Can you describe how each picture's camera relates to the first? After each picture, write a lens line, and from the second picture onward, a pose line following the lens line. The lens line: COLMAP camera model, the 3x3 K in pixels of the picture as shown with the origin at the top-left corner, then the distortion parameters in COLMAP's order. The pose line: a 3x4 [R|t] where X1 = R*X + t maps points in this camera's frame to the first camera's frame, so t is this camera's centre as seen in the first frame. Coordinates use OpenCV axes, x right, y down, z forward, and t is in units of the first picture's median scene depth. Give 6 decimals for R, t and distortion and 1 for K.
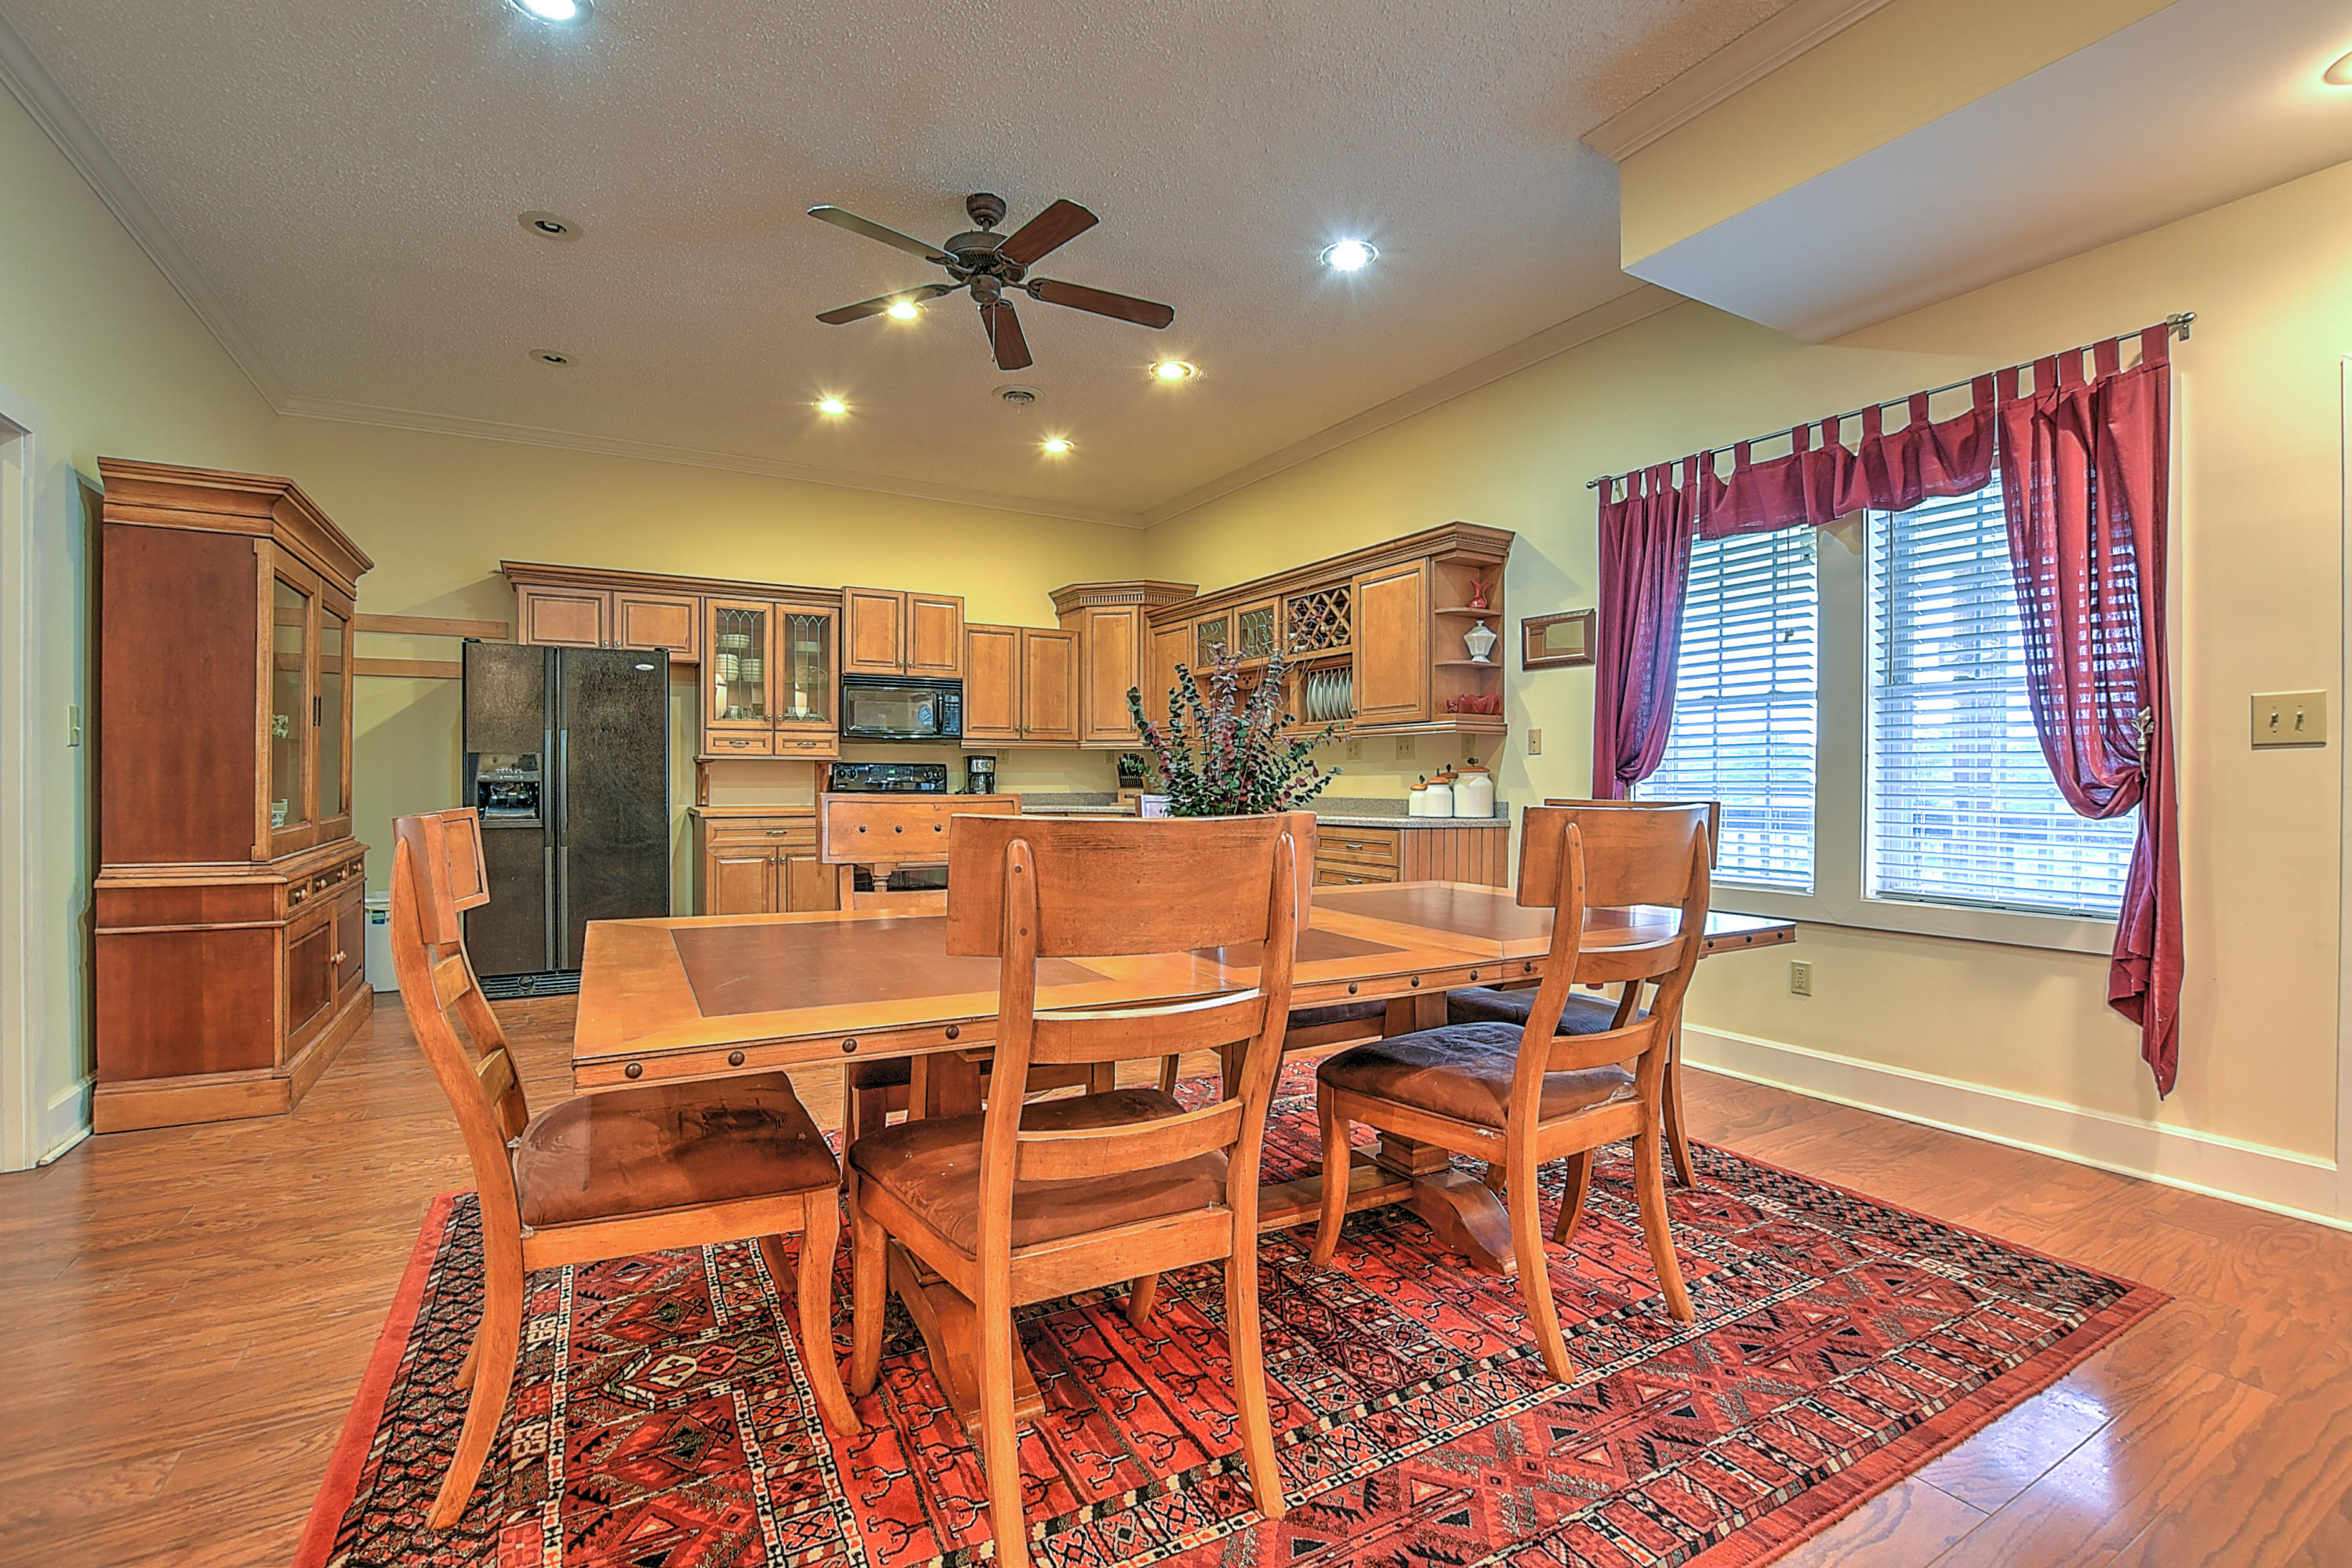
lens RADIAL K [[1035.2, 0, 1166.0], [0, 1035.2, 789.6], [0, 0, 1]] dist [-0.039092, 0.007268]
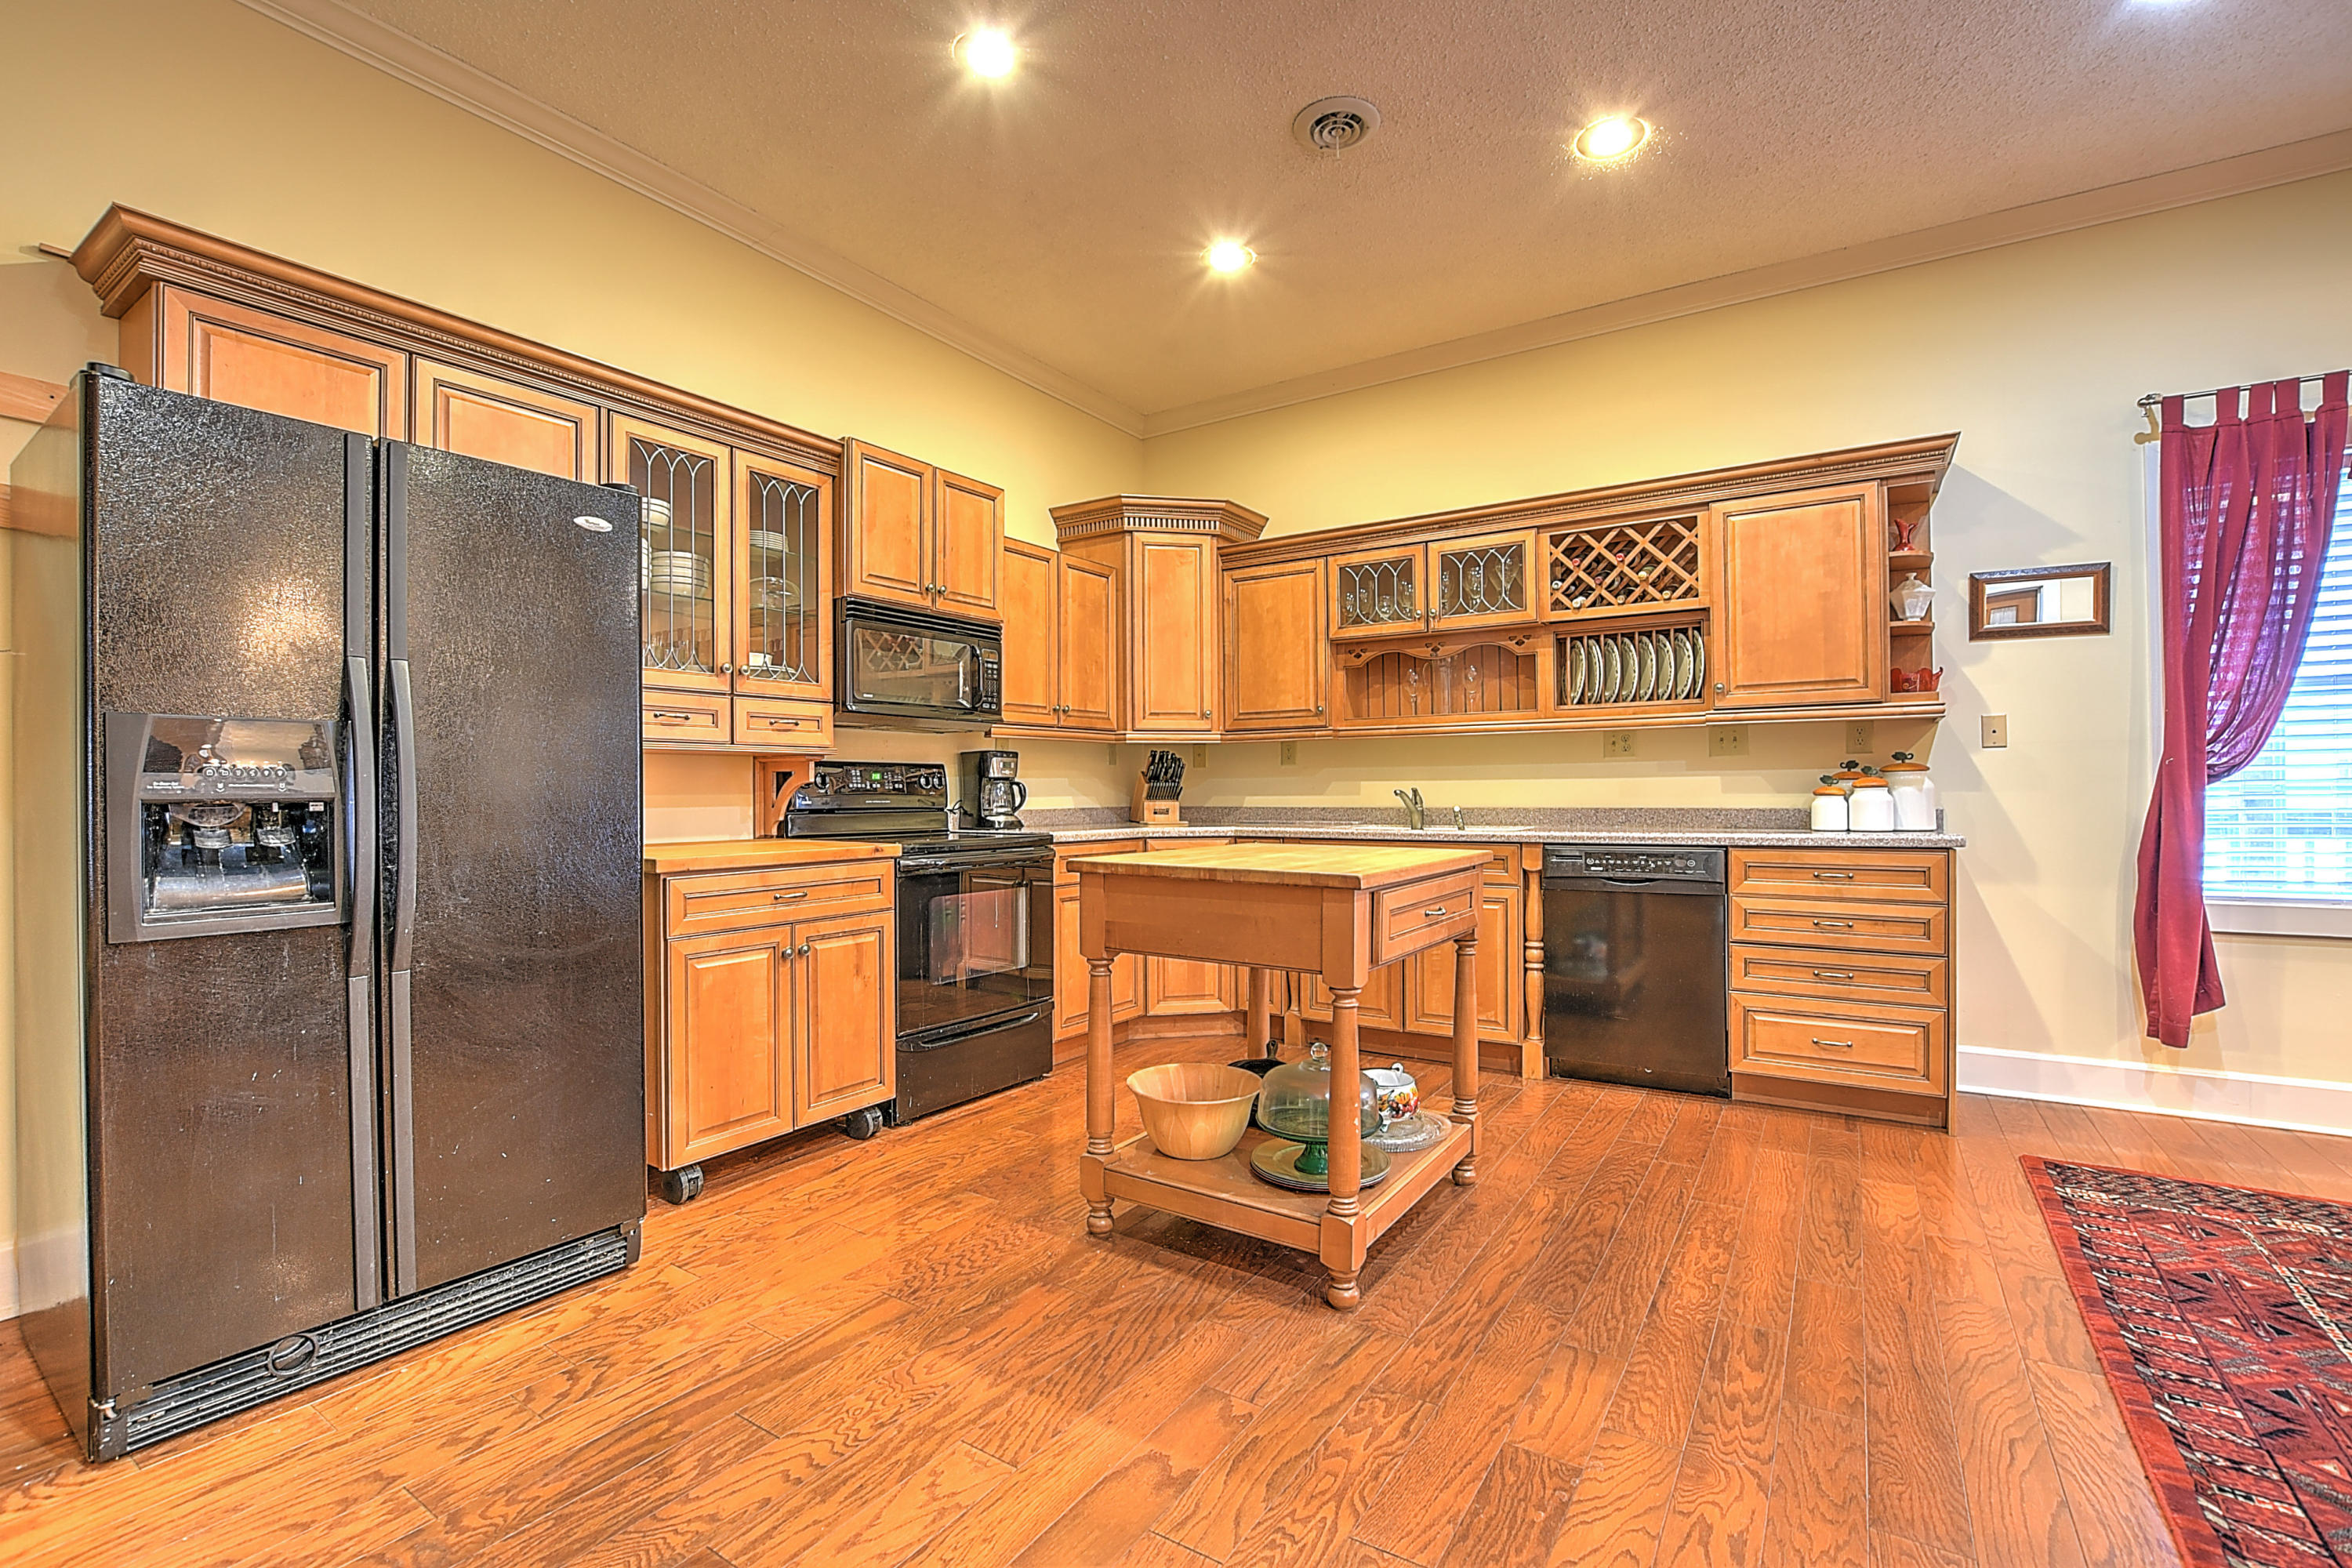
lens RADIAL K [[1035.2, 0, 1166.0], [0, 1035.2, 789.6], [0, 0, 1]] dist [-0.039092, 0.007268]
pose [[0.897323, -0.008177, 0.441299, -0.470595], [0.013485, 0.999870, -0.008893, -0.003187], [-0.441168, 0.013931, 0.897316, 0.509649]]
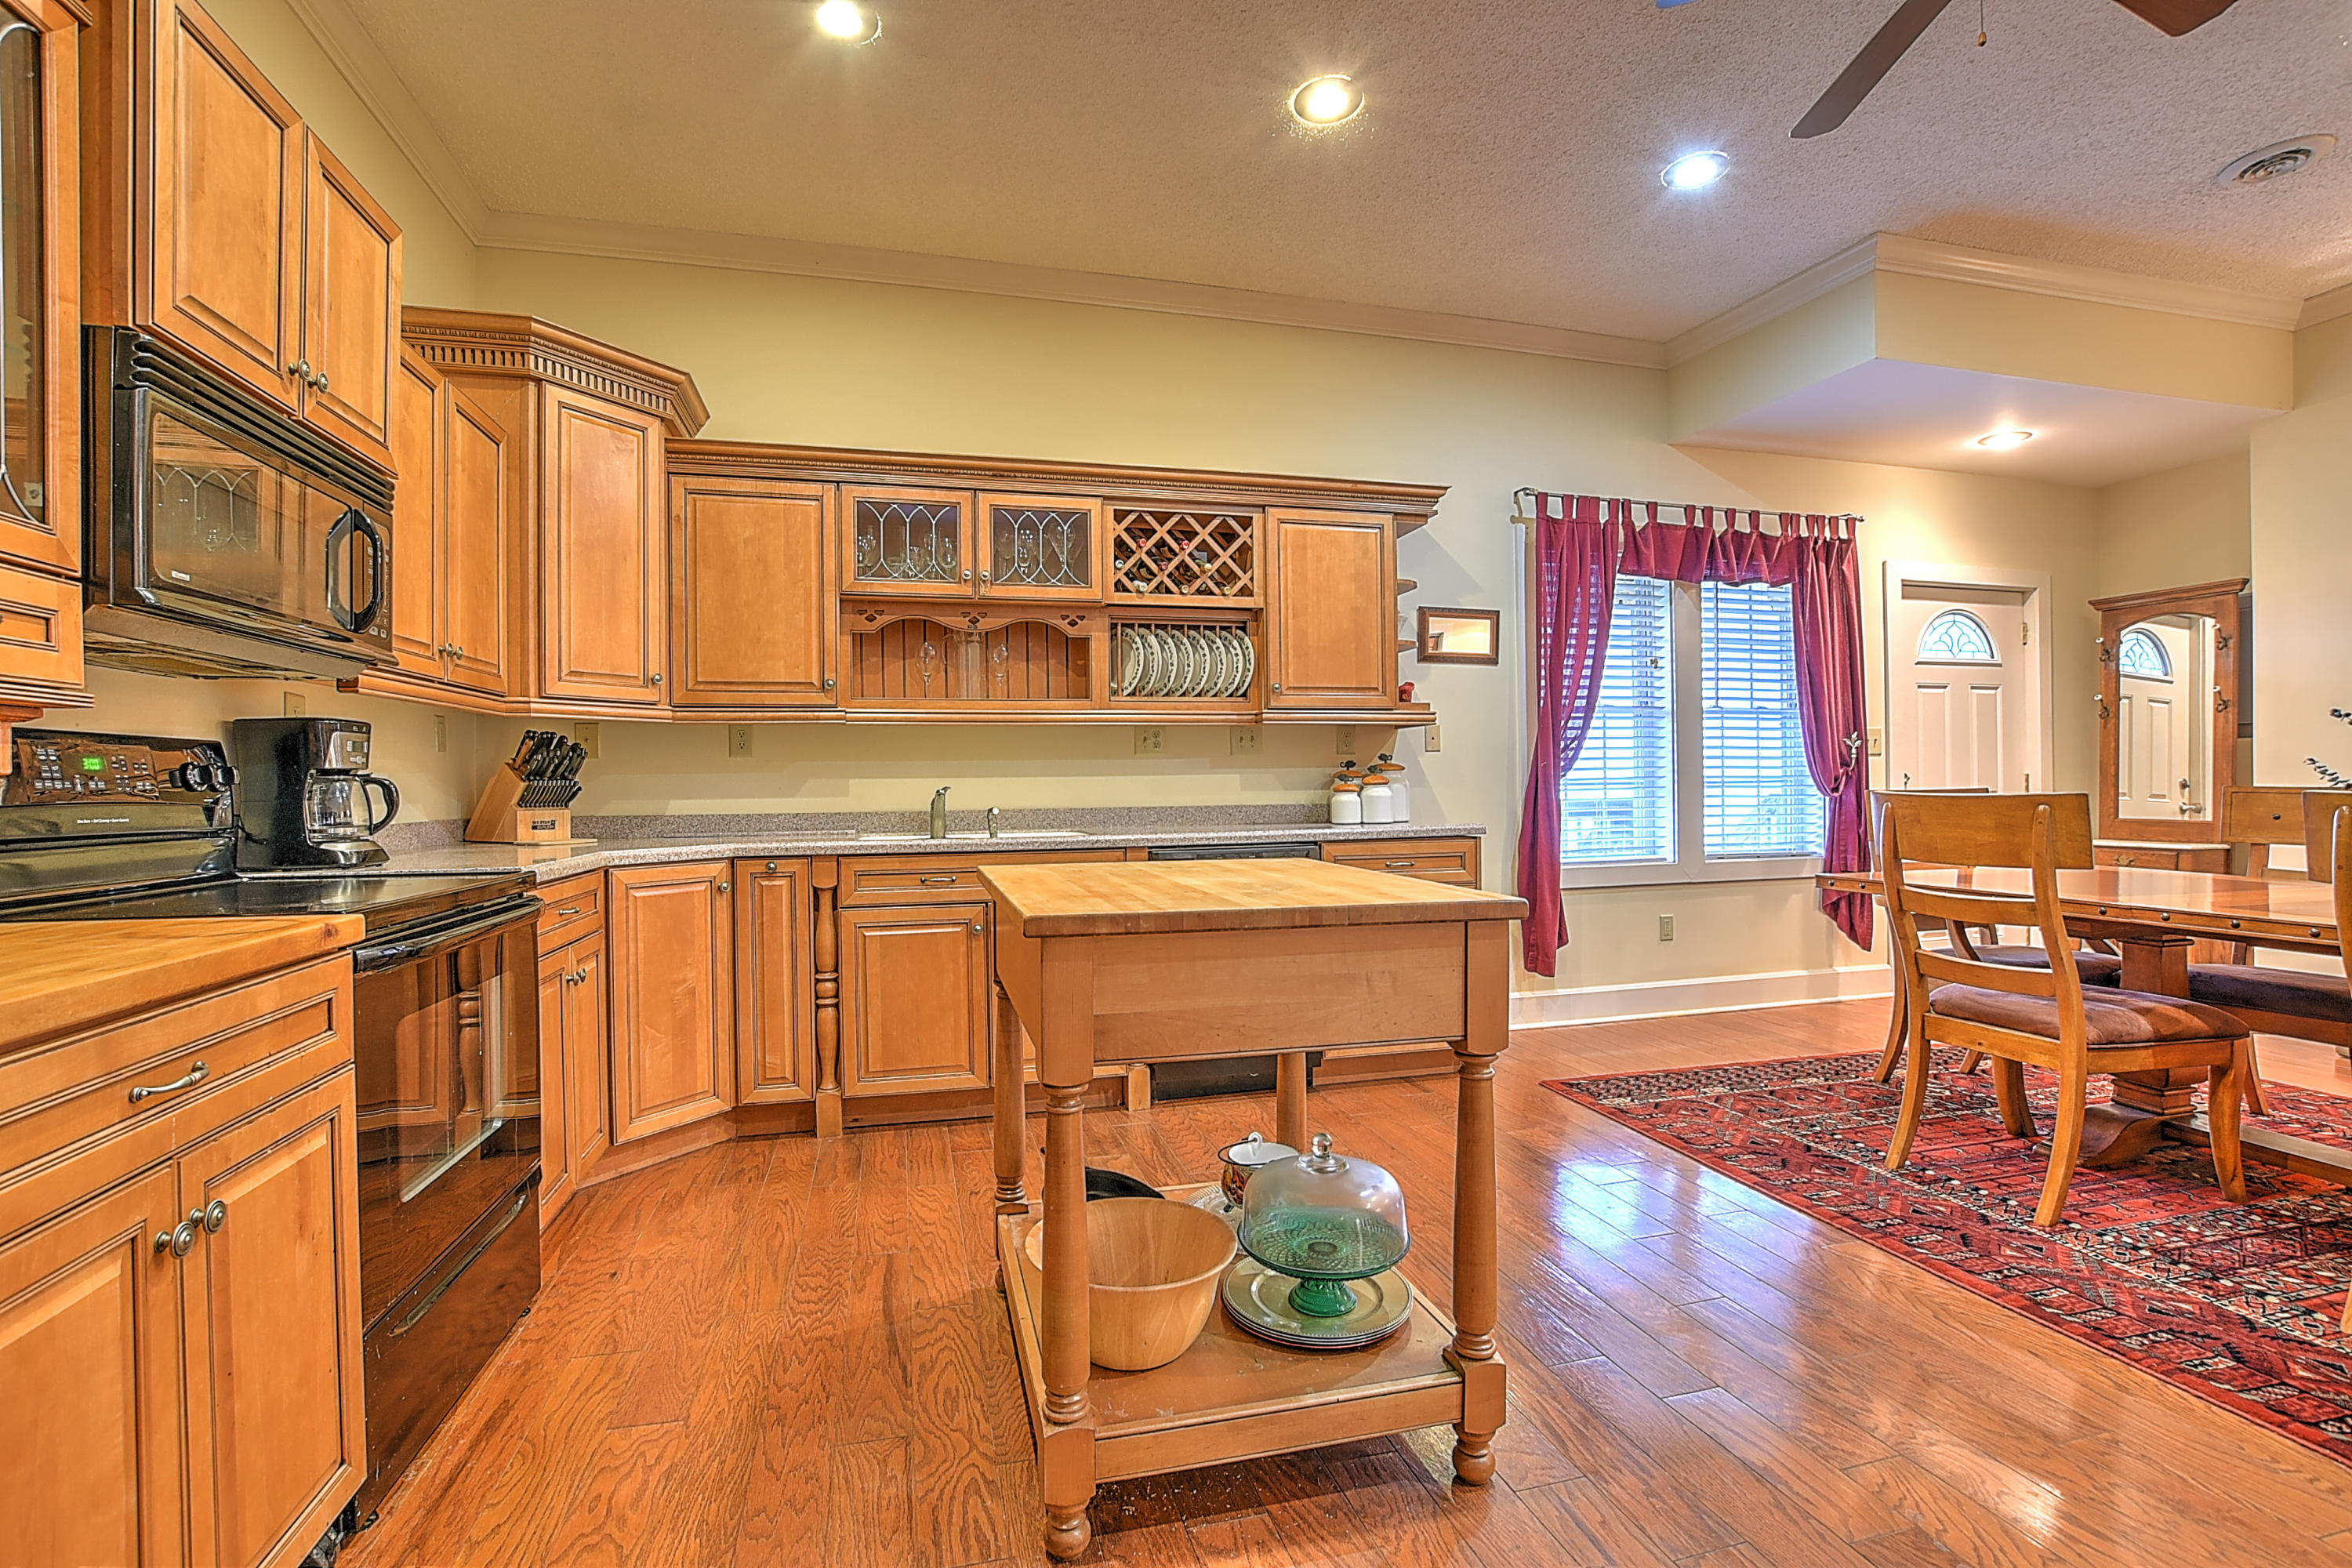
lens RADIAL K [[1035.2, 0, 1166.0], [0, 1035.2, 789.6], [0, 0, 1]] dist [-0.039092, 0.007268]
pose [[0.271707, -0.011673, 0.962309, -0.541878], [0.021381, 0.999753, 0.006091, -0.008488], [-0.962143, 0.018920, 0.271889, 0.846101]]
